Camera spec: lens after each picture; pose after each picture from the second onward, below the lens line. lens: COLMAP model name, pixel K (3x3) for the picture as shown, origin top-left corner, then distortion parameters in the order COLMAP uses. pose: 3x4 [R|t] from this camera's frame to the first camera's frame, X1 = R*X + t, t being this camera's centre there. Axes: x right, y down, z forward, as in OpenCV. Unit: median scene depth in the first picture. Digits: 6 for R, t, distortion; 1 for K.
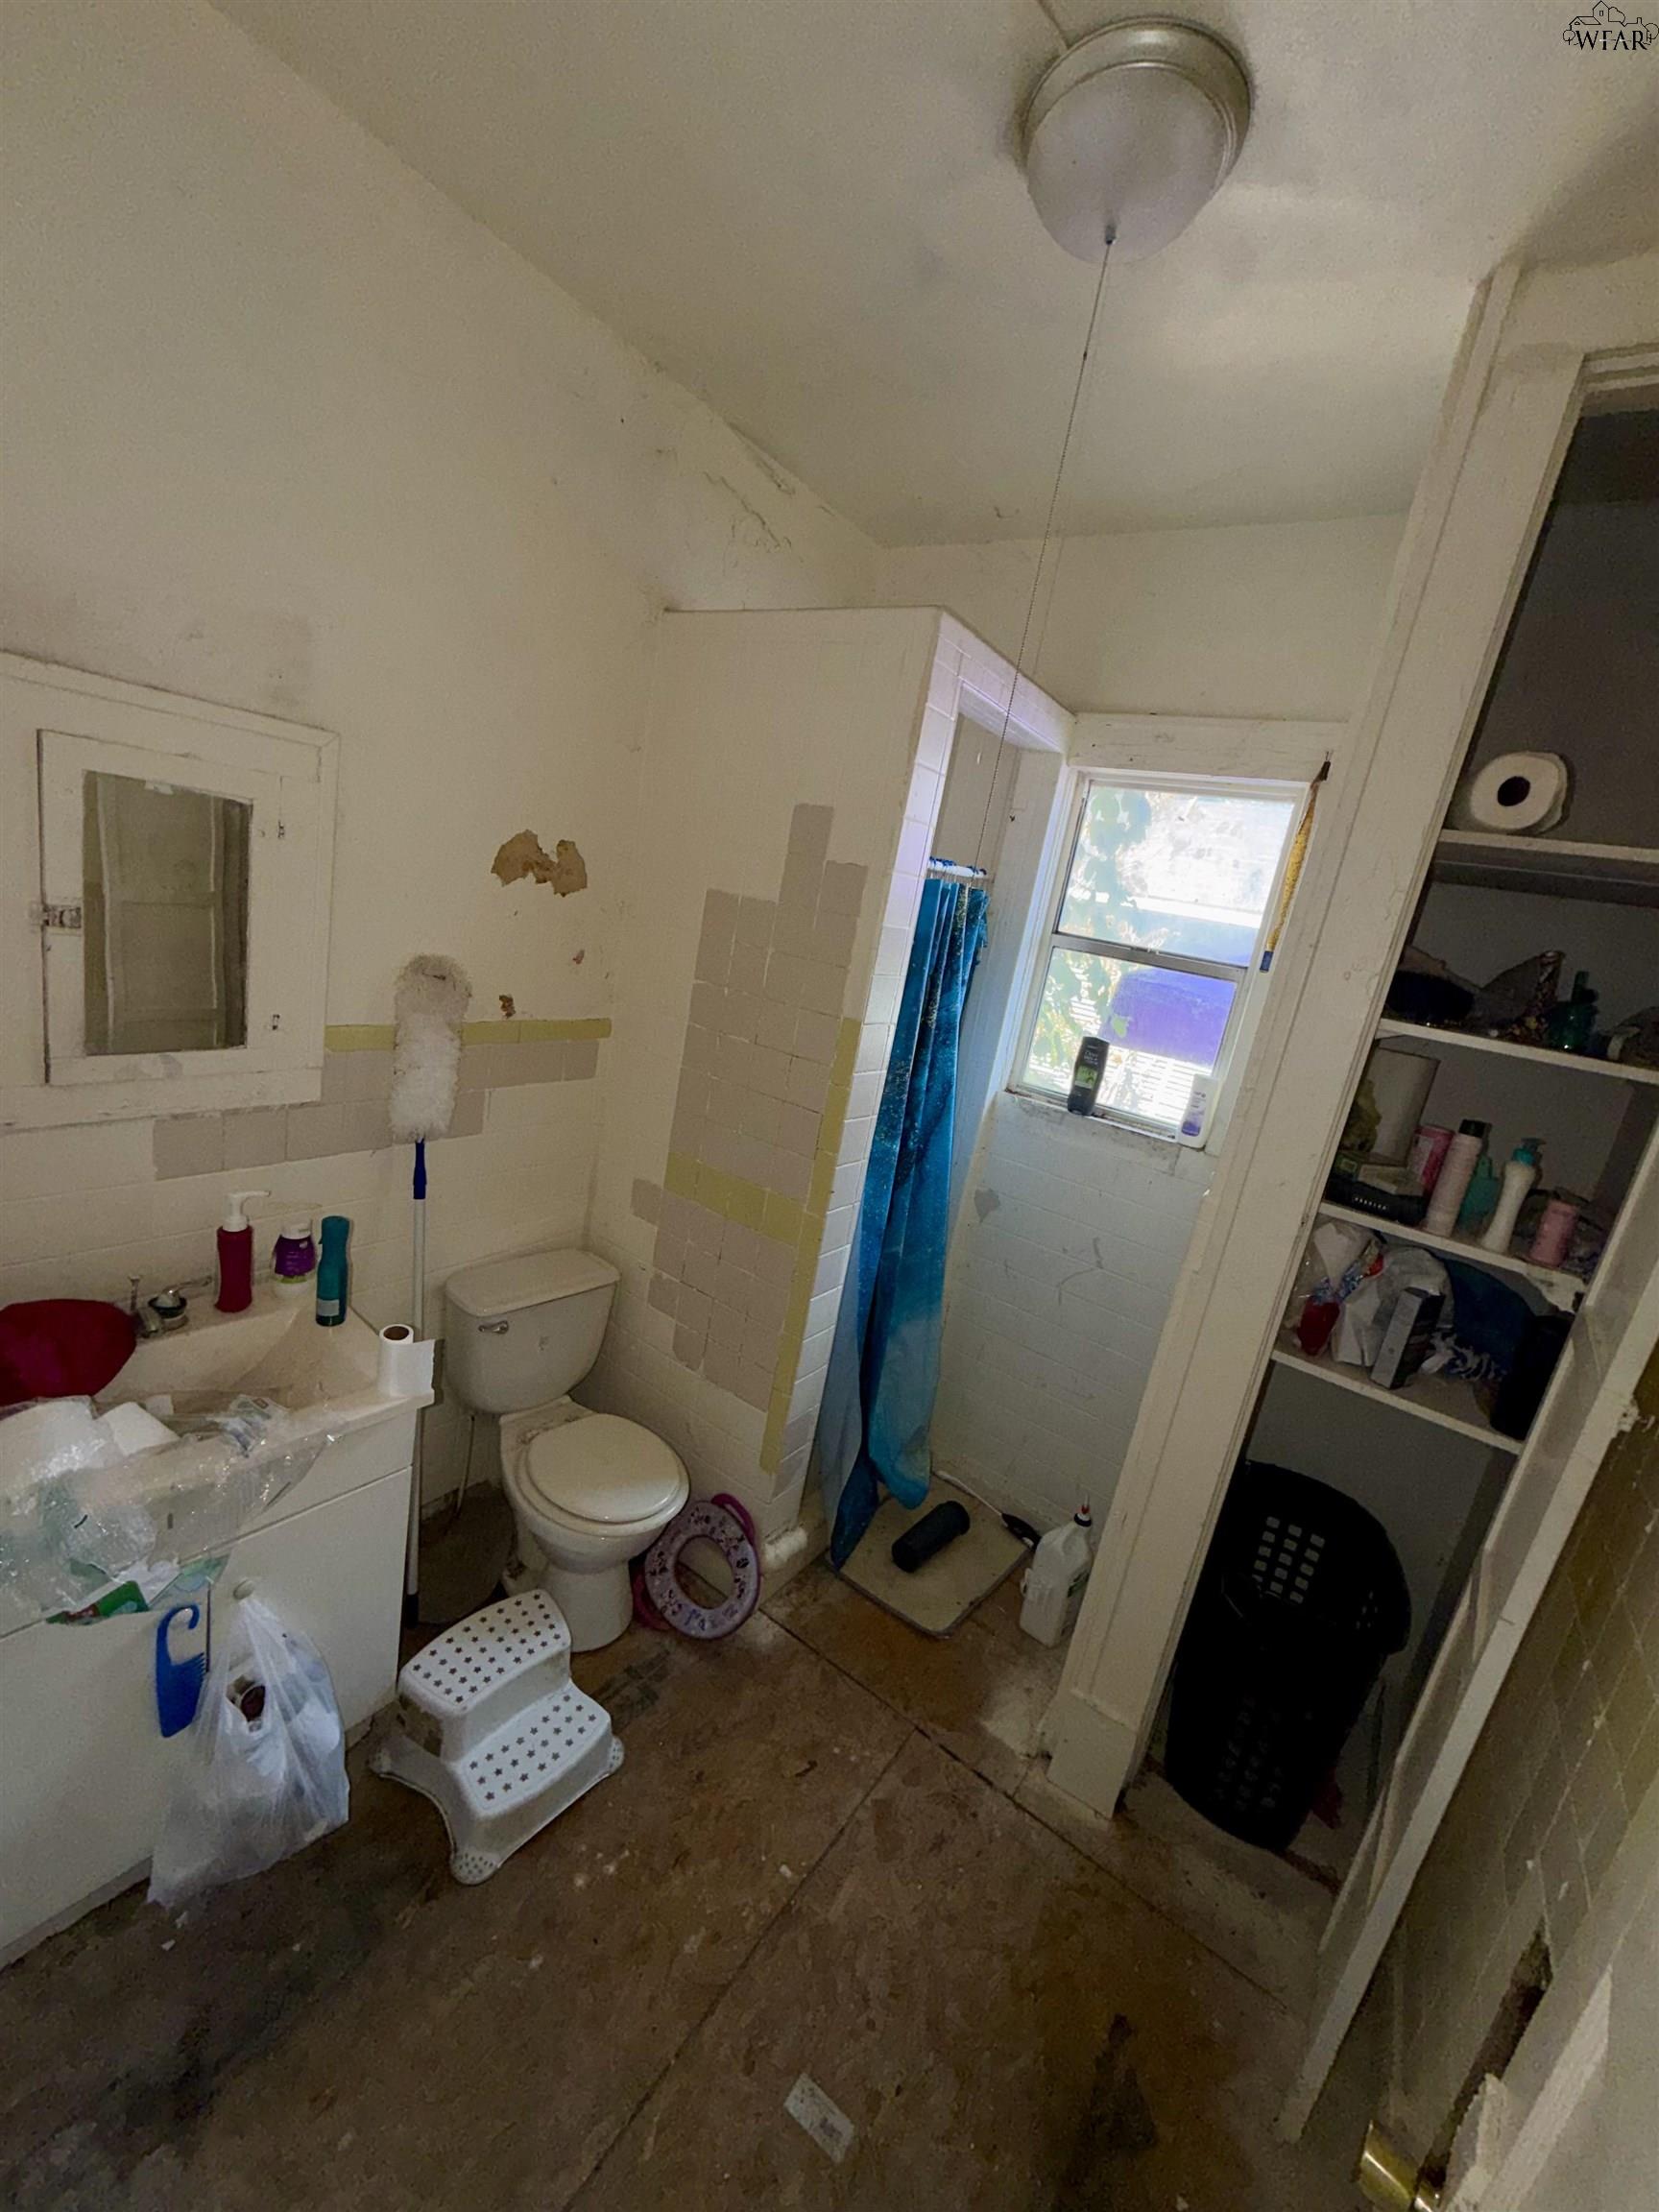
lens RADIAL K [[880.4, 0, 830.8], [0, 880.4, 1106.7], [0, 0, 1]] dist [-0.000539, 0.000690]
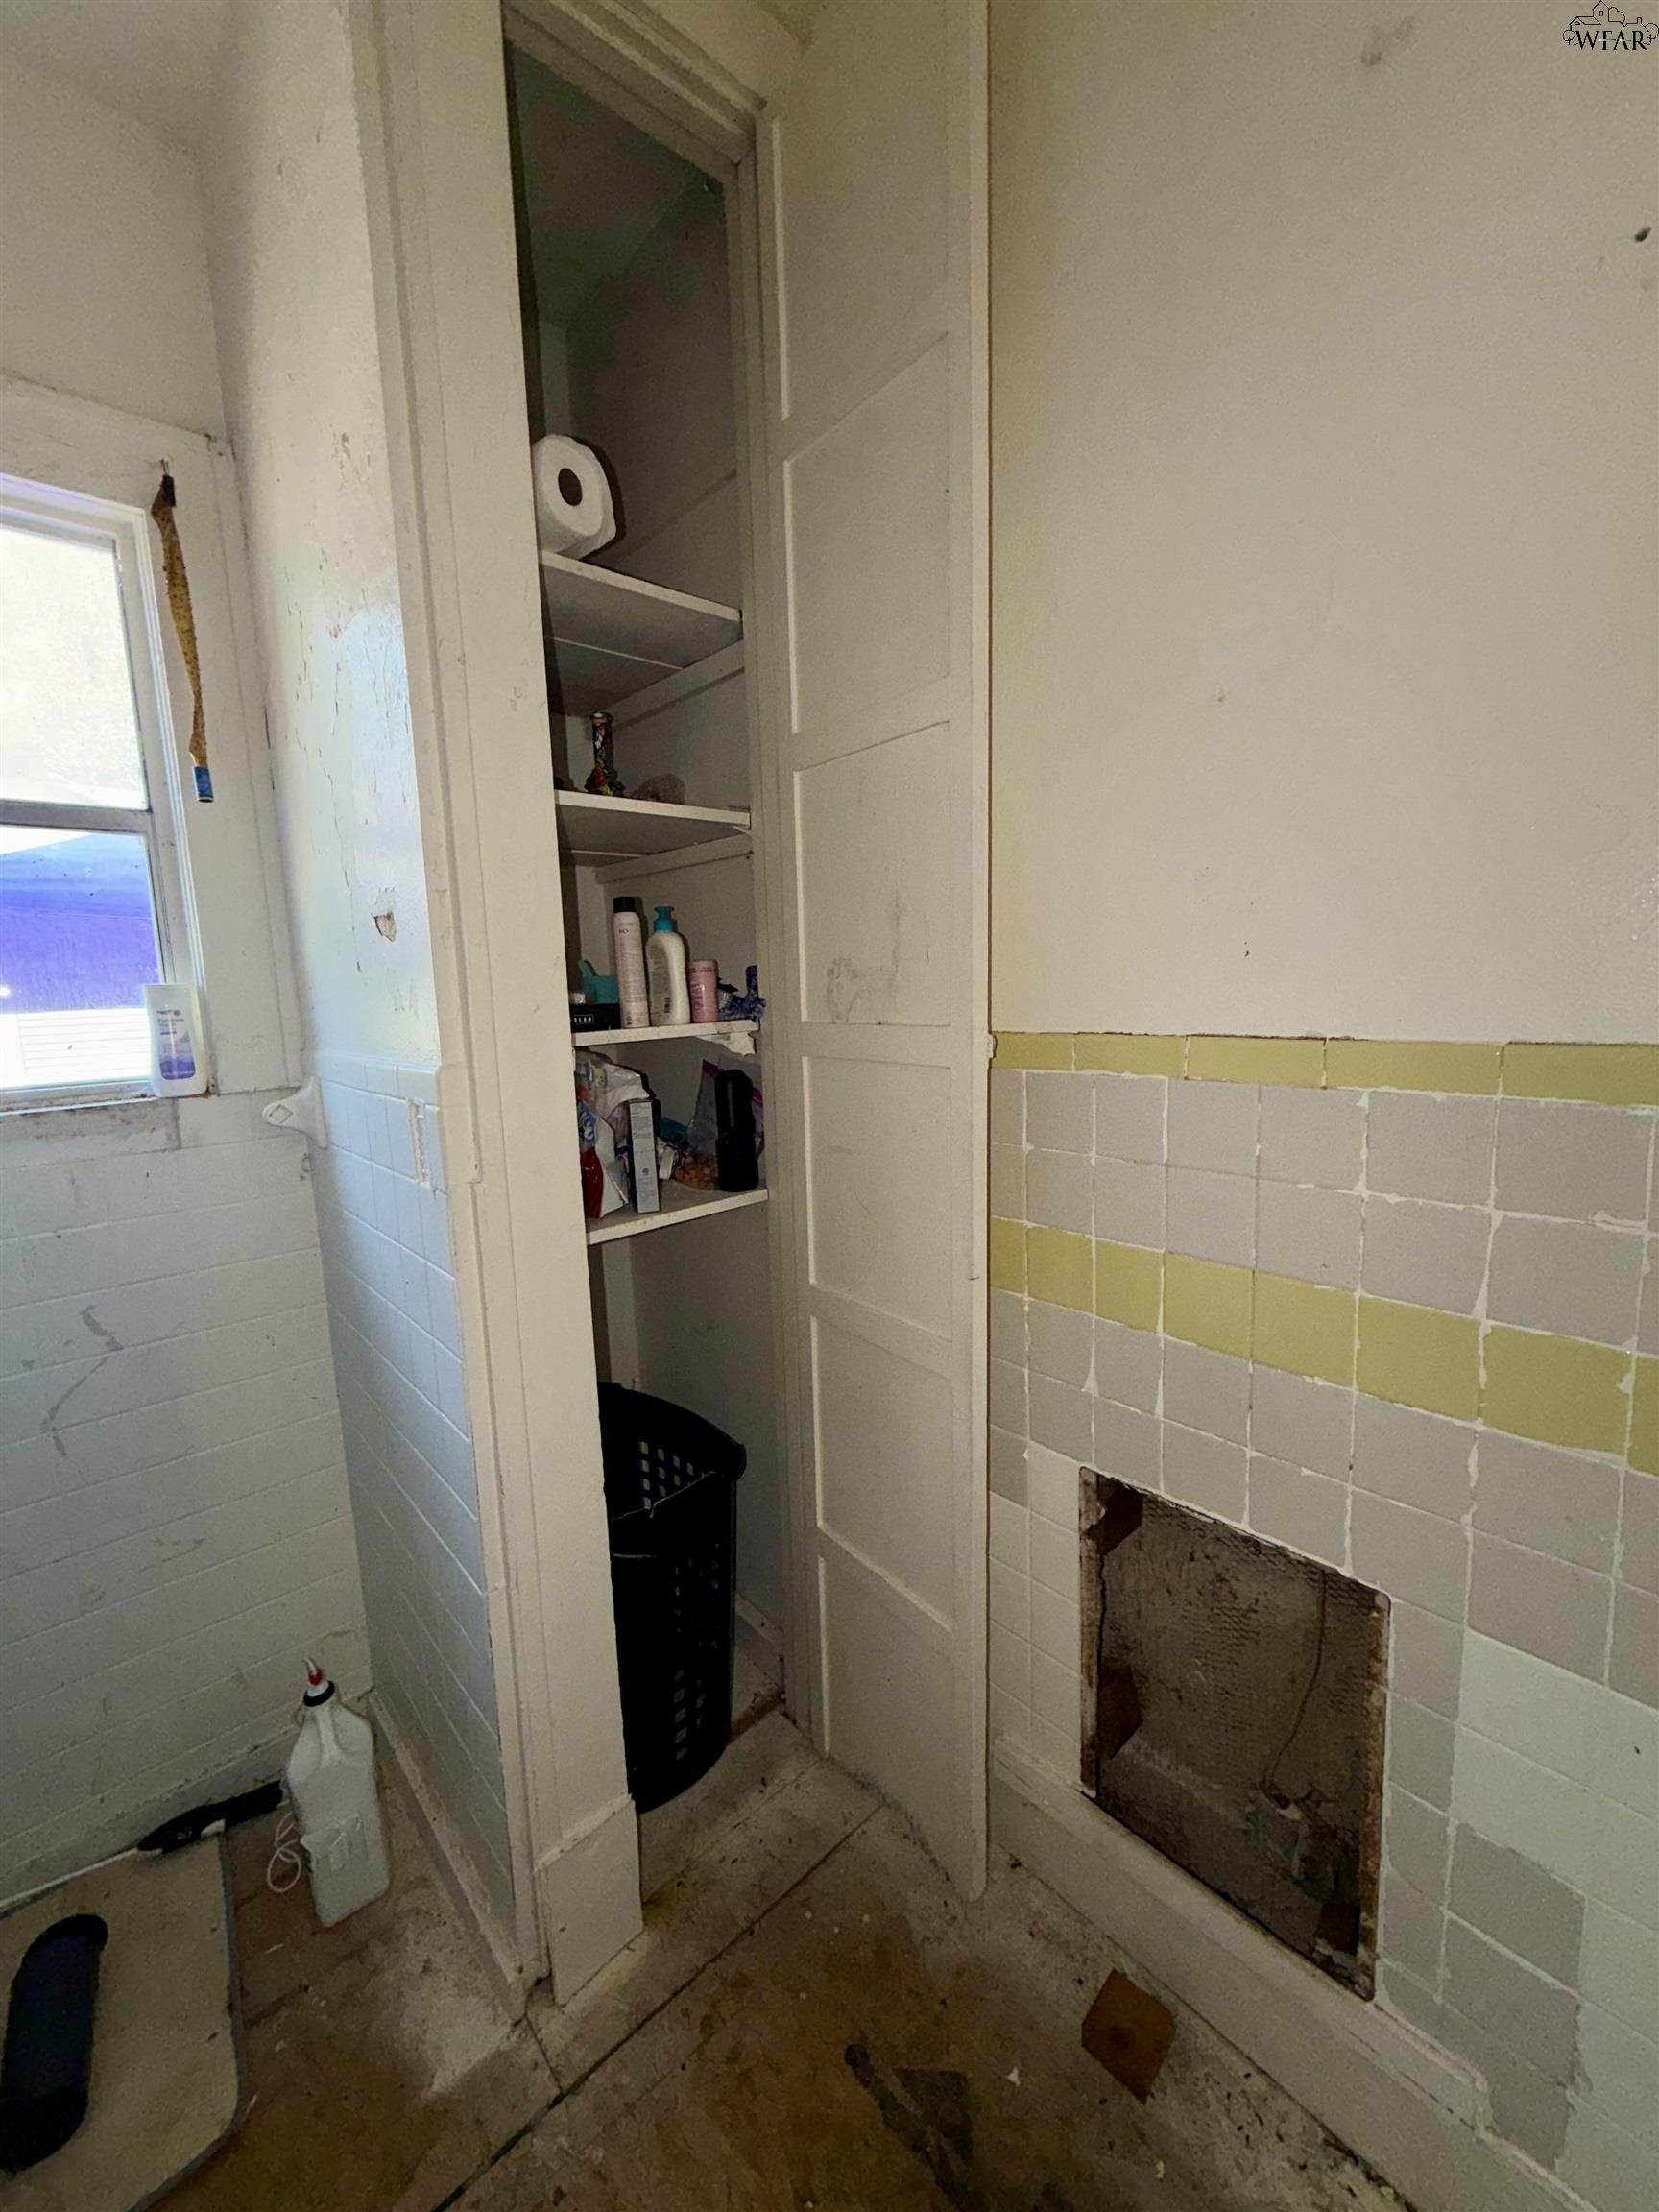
lens RADIAL K [[880.4, 0, 831.9], [0, 880.4, 1104.7], [0, 0, 1]] dist [-0.000539, 0.000690]
pose [[0.214770, -0.306571, 0.927301, -0.112654], [0.302355, 0.923684, 0.235348, 0.053306], [-0.928685, 0.229829, 0.291073, 0.474045]]
